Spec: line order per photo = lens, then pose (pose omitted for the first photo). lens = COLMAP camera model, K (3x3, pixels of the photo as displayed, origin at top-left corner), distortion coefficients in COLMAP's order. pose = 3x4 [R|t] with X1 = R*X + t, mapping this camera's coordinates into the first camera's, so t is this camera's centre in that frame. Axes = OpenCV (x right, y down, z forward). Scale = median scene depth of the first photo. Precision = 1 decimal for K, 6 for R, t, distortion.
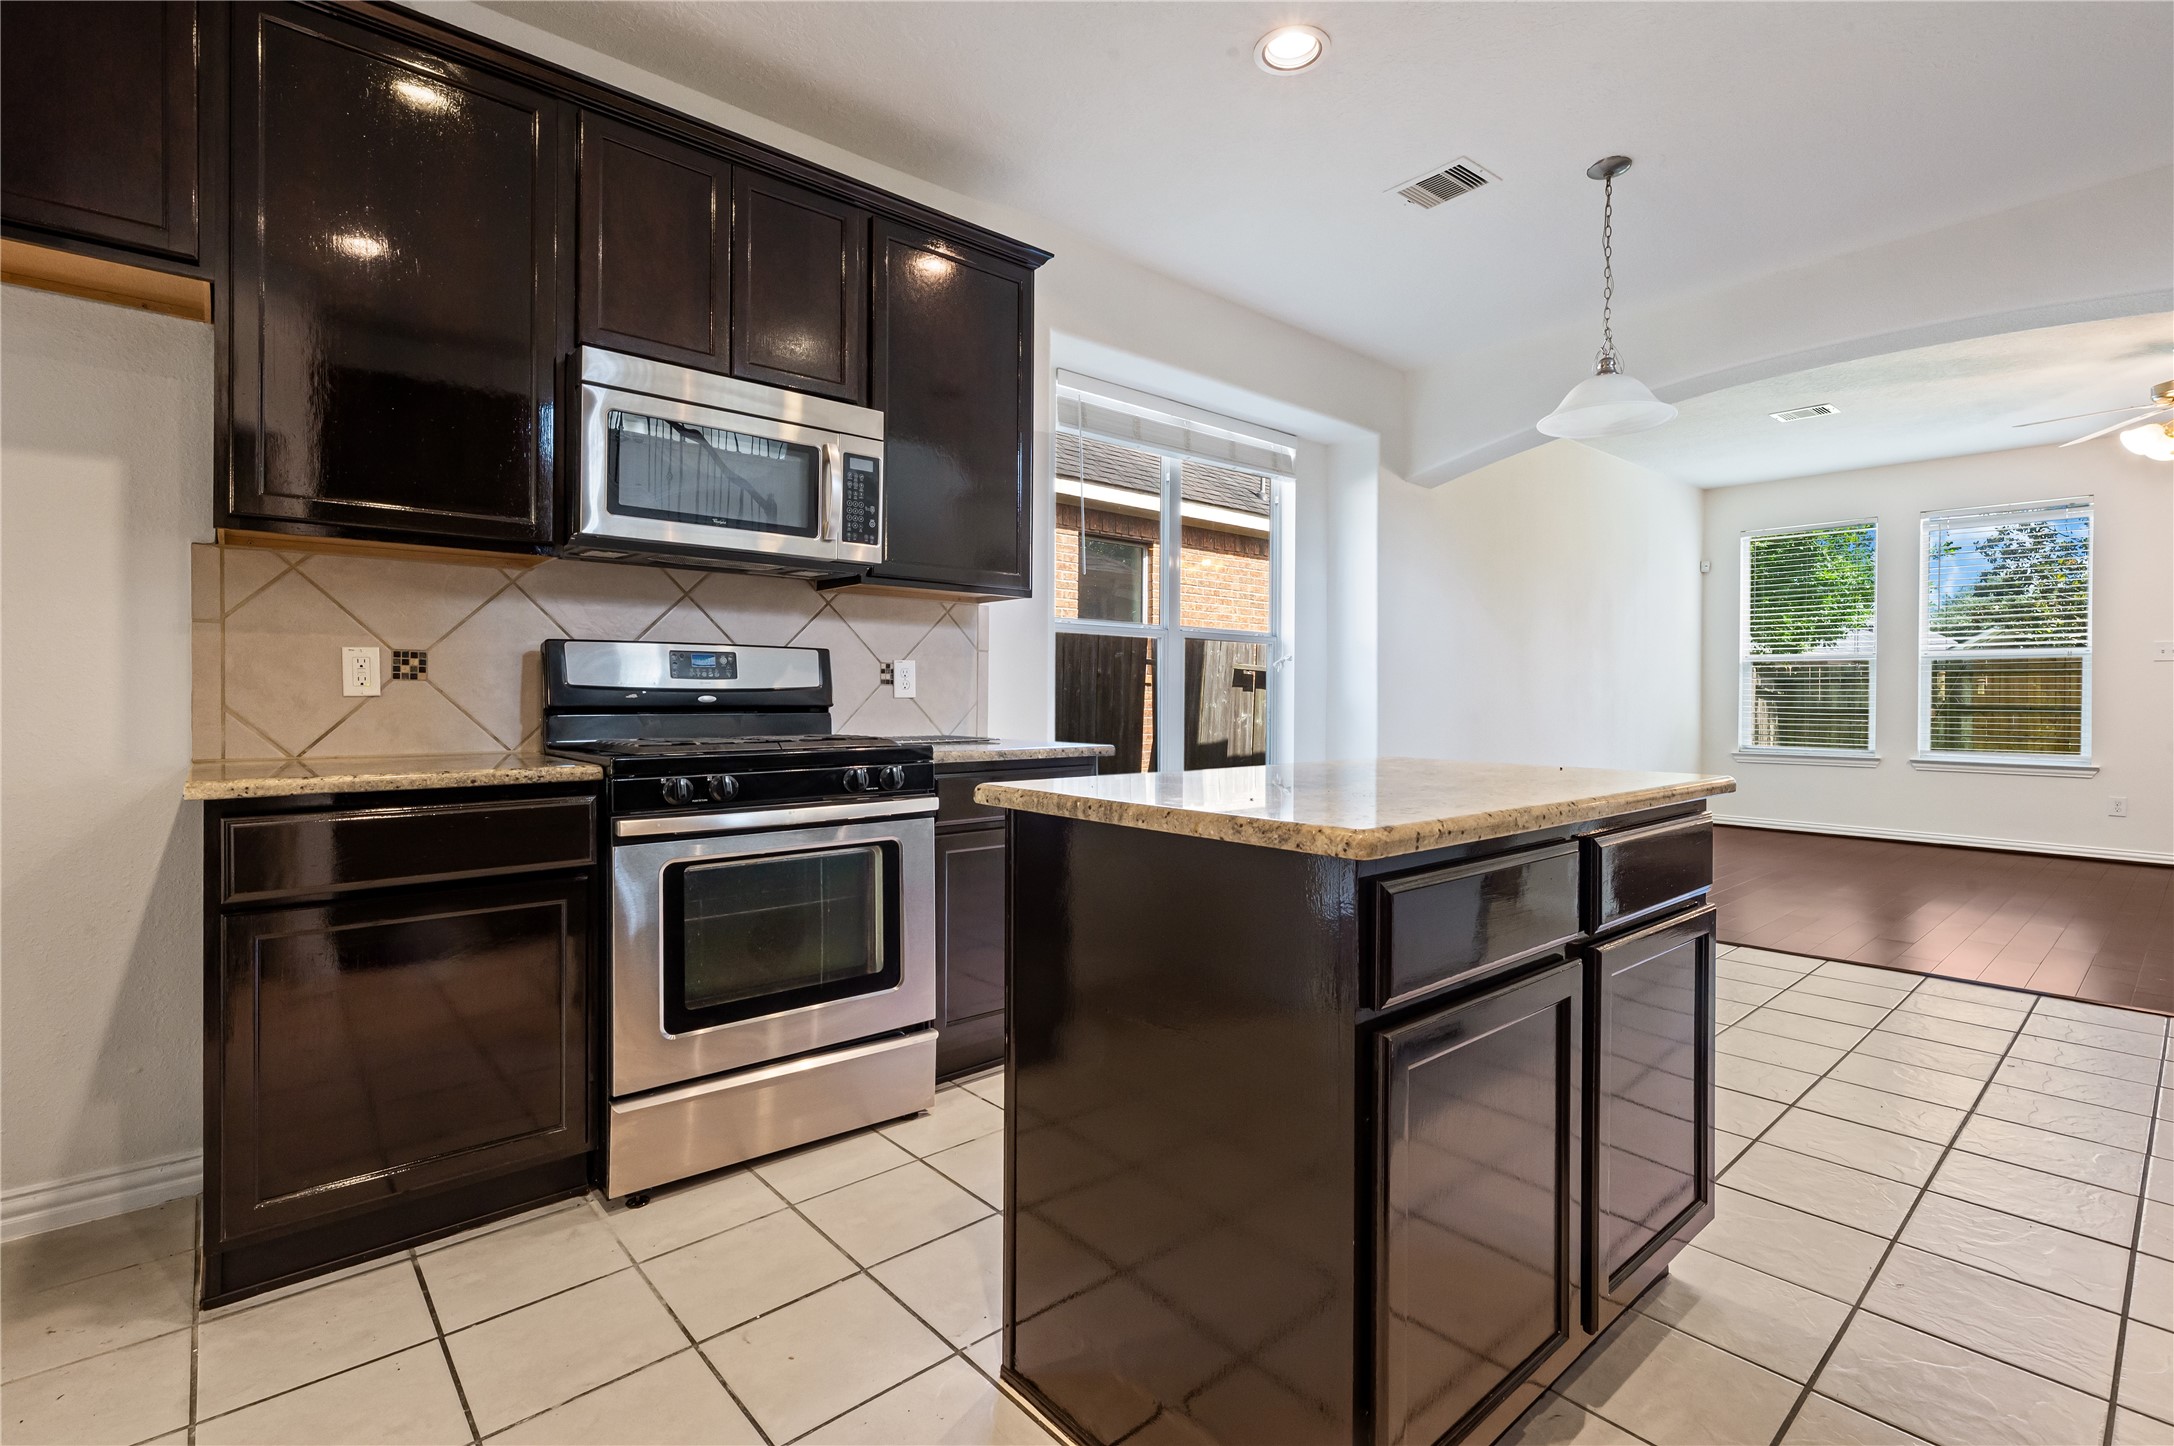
lens RADIAL K [[987.2, 0, 1082.7], [0, 987.2, 708.8], [0, 0, 1]] dist [0.000522, 0.000007]
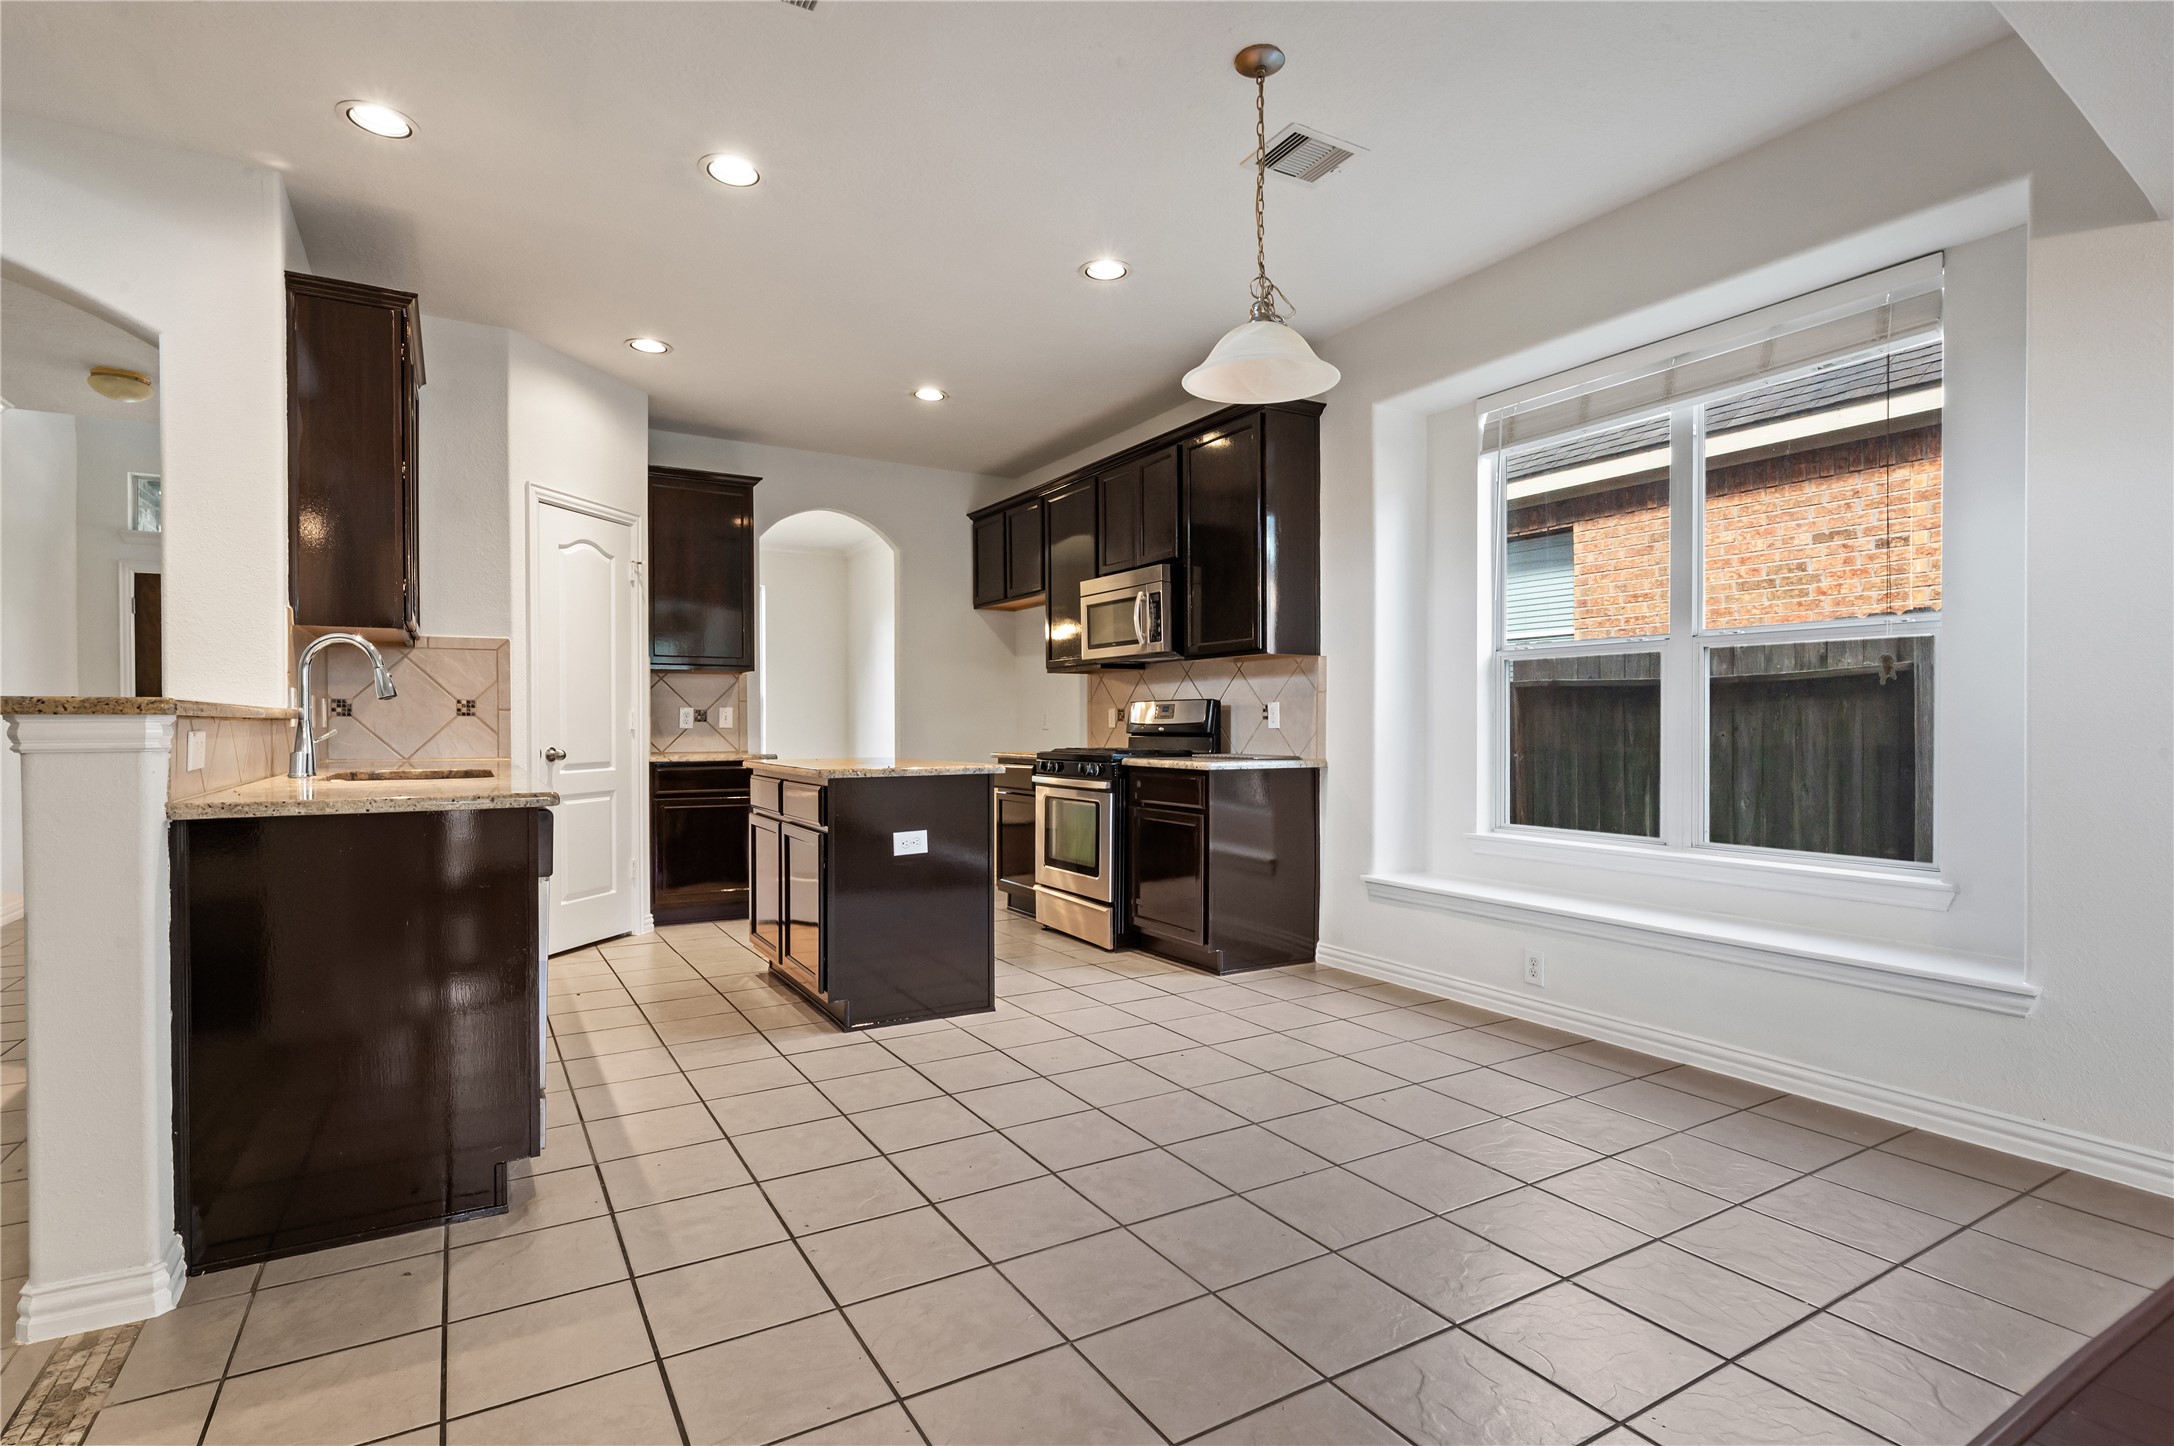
lens RADIAL K [[1065.7, 0, 1087.0], [0, 1065.7, 723.0], [0, 0, 1]] dist [0.009842, -0.000072]
pose [[-0.173768, -0.001275, -0.984786, 1.525077], [-0.004642, 0.999989, -0.000476, -0.018342], [0.984776, 0.004489, -0.173772, 1.090807]]
